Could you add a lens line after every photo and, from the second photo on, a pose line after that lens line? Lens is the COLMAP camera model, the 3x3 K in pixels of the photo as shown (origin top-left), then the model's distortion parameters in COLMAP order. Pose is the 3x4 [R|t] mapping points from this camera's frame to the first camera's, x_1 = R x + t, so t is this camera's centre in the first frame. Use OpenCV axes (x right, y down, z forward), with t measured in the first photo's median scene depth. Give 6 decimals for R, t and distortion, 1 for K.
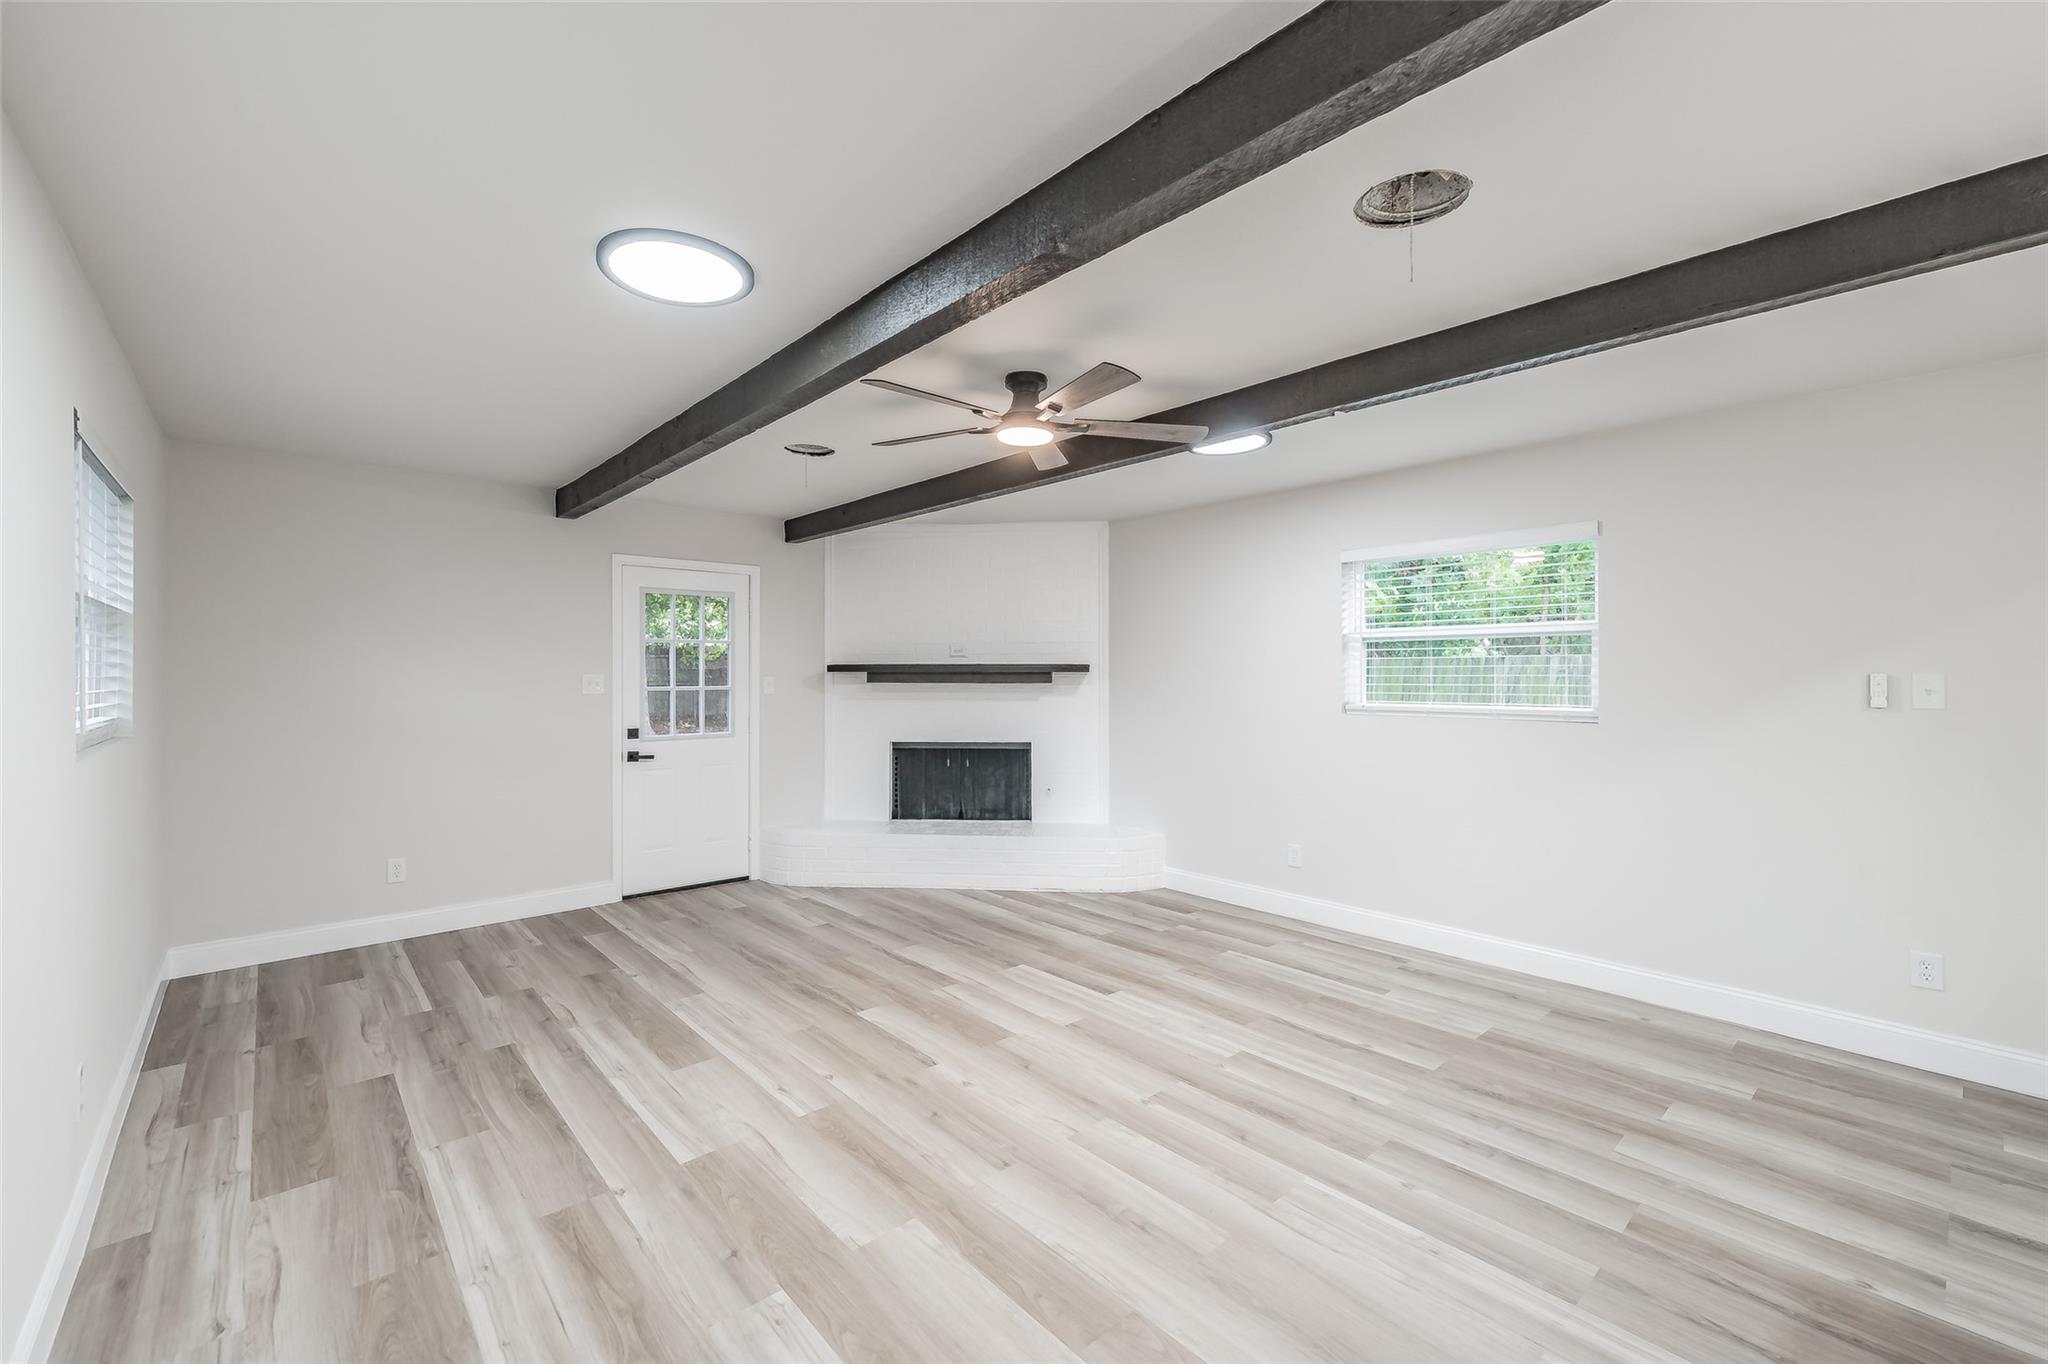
lens RADIAL K [[857.5, 0, 1024.0], [0, 857.5, 682.0], [0, 0, 1]] dist [-0.000980, -0.000059]
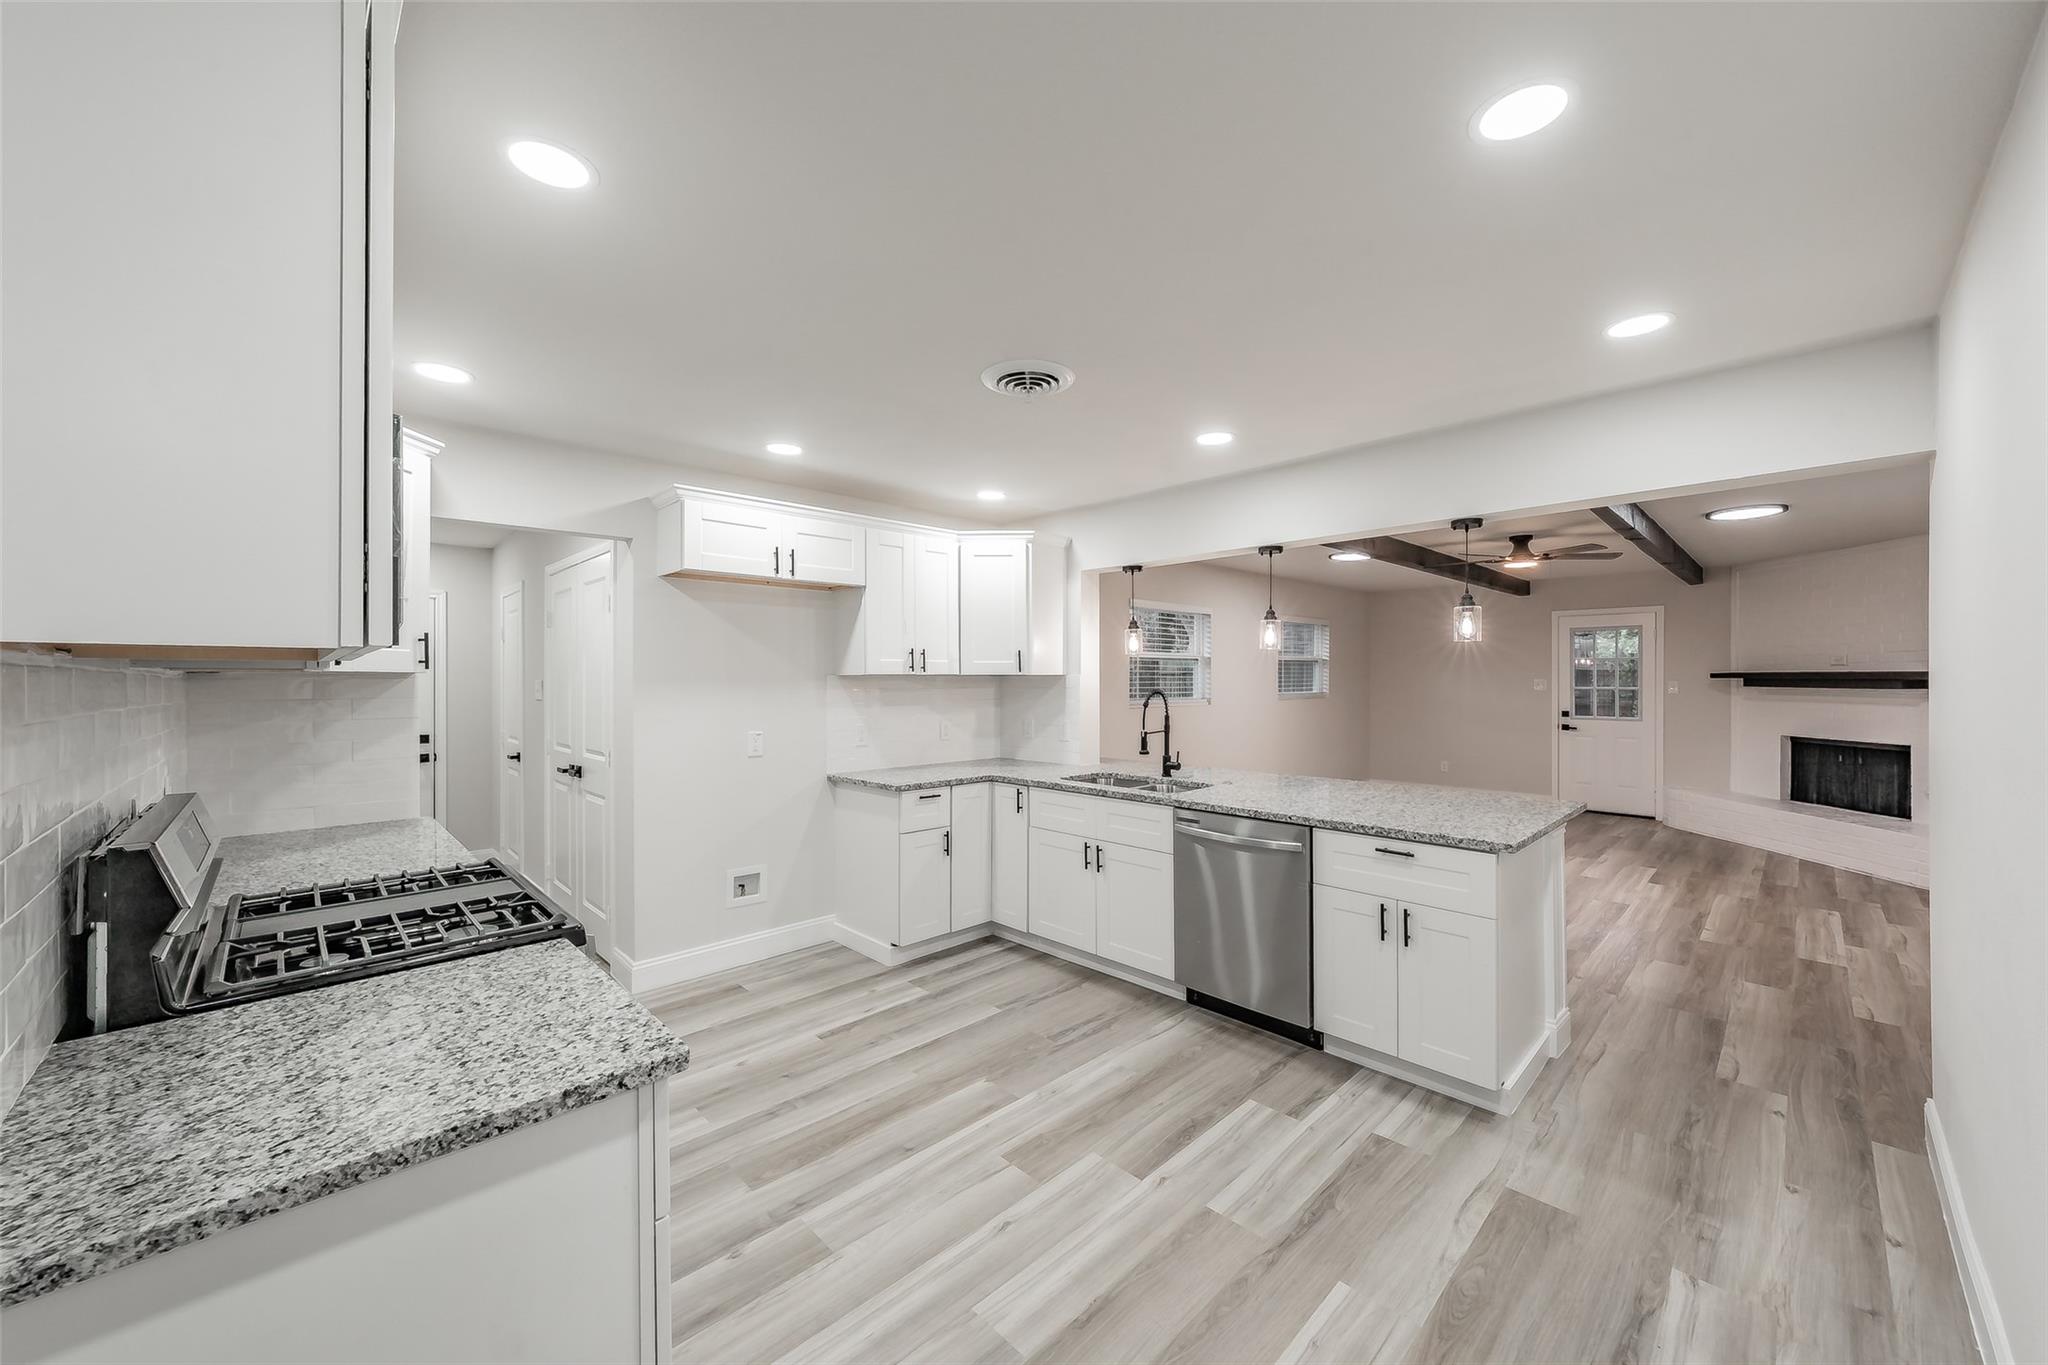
lens RADIAL K [[764.0, 0, 1030.4], [0, 764.0, 675.7], [0, 0, 1]] dist [0.000560, 0.000098]
pose [[0.048233, -0.003497, -0.998830, 1.534240], [-0.012813, 0.999909, -0.004119, 0.005282], [0.998754, 0.012996, 0.048184, -0.223577]]
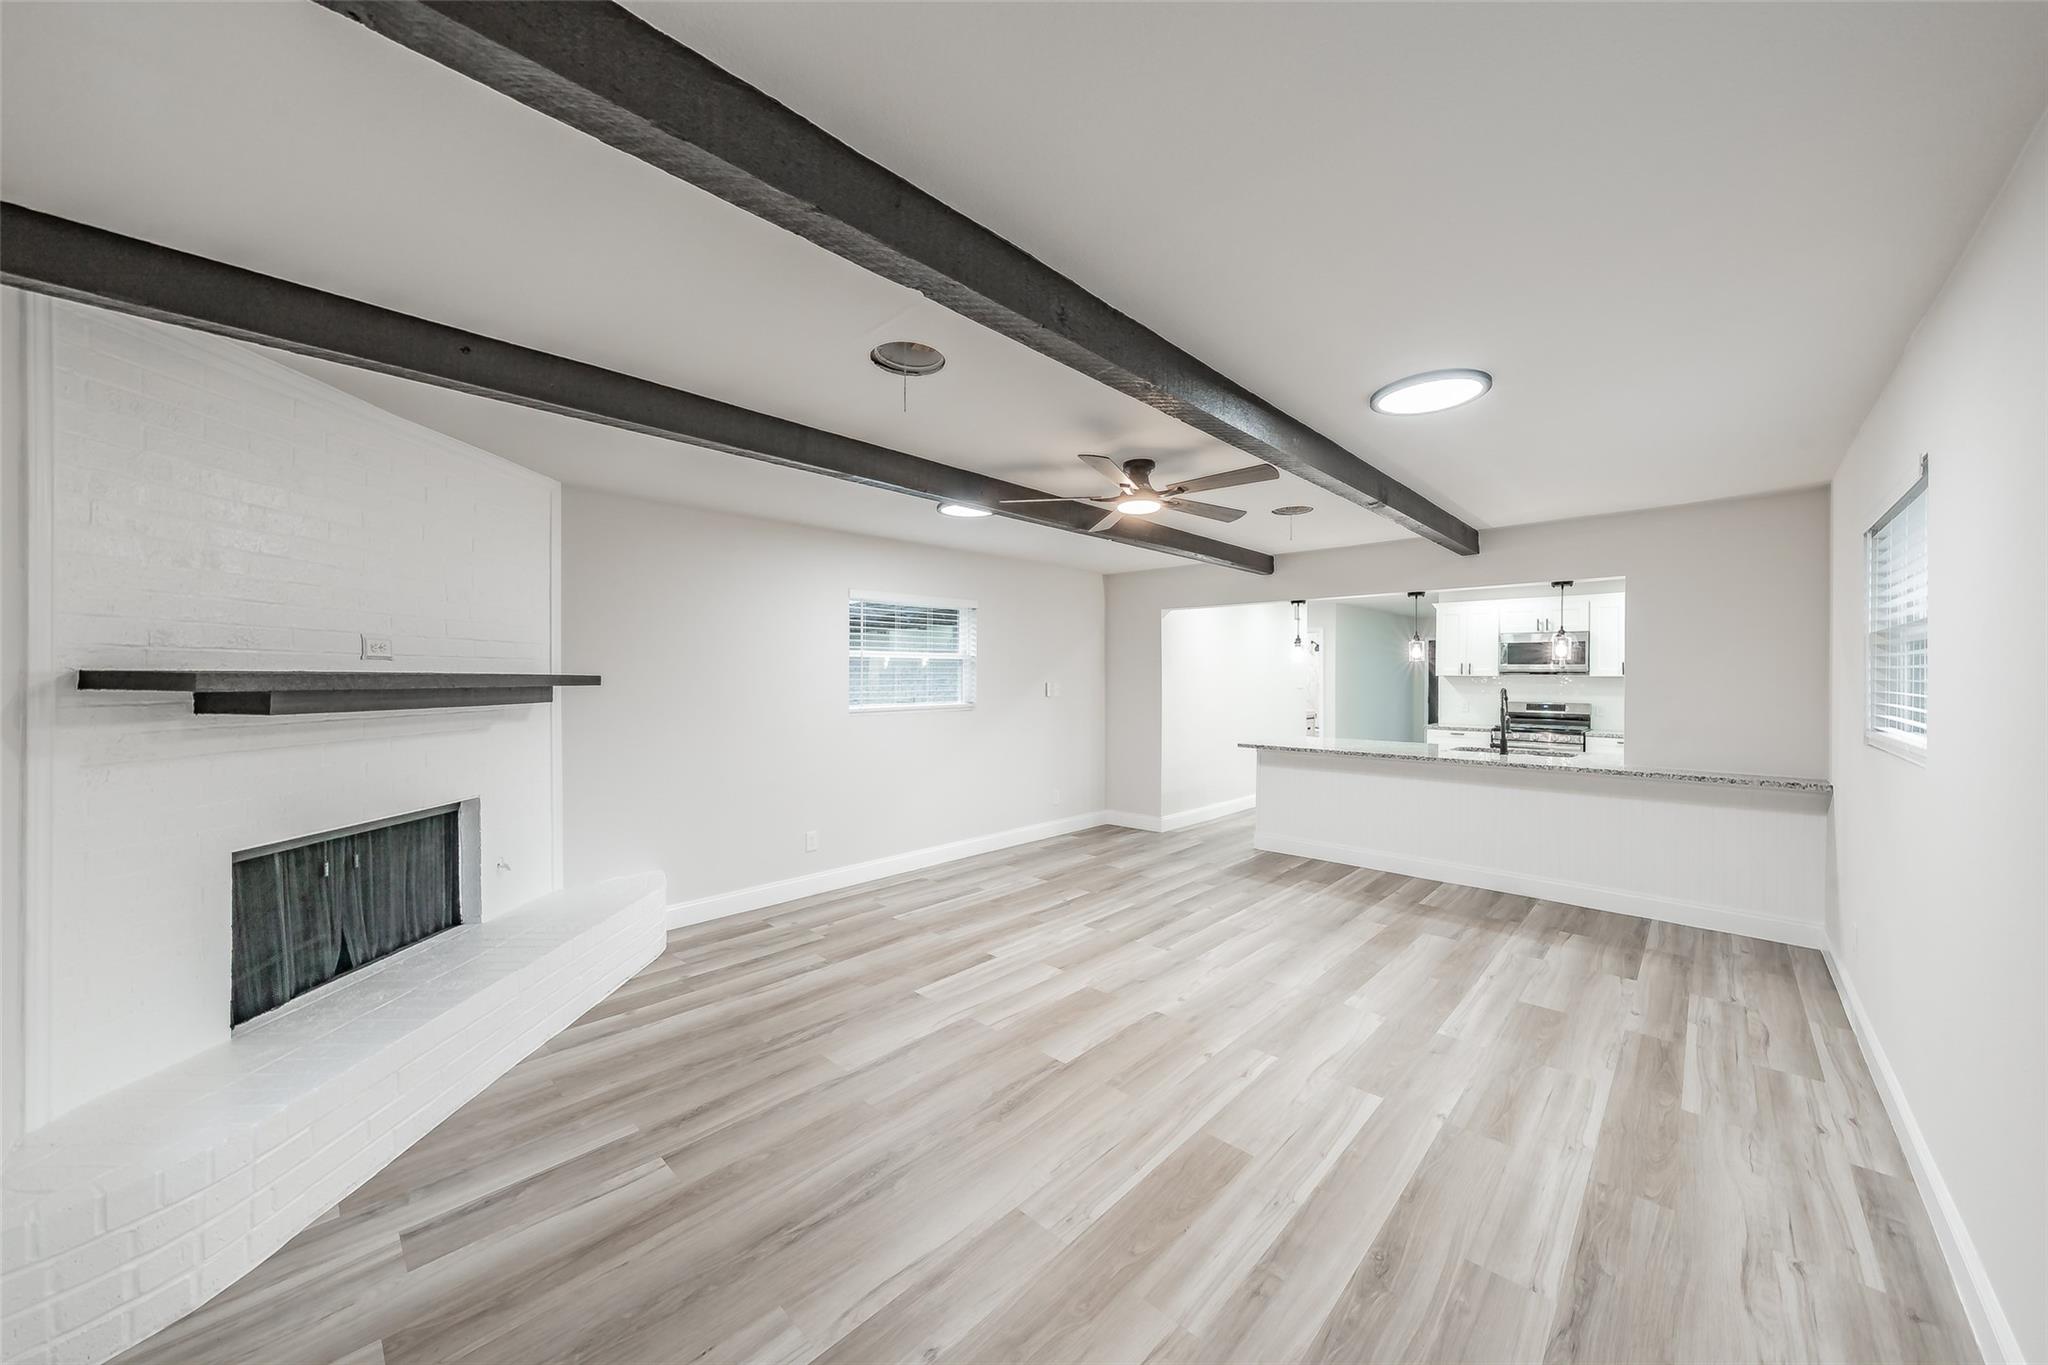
lens RADIAL K [[727.5, 0, 1017.0], [0, 727.5, 682.6], [0, 0, 1]] dist [0.000086, 0.000091]
pose [[-0.085111, -0.006321, 0.996351, -0.958751], [0.013343, 0.999883, 0.007483, -0.022381], [-0.996282, 0.013932, -0.085016, 1.115373]]
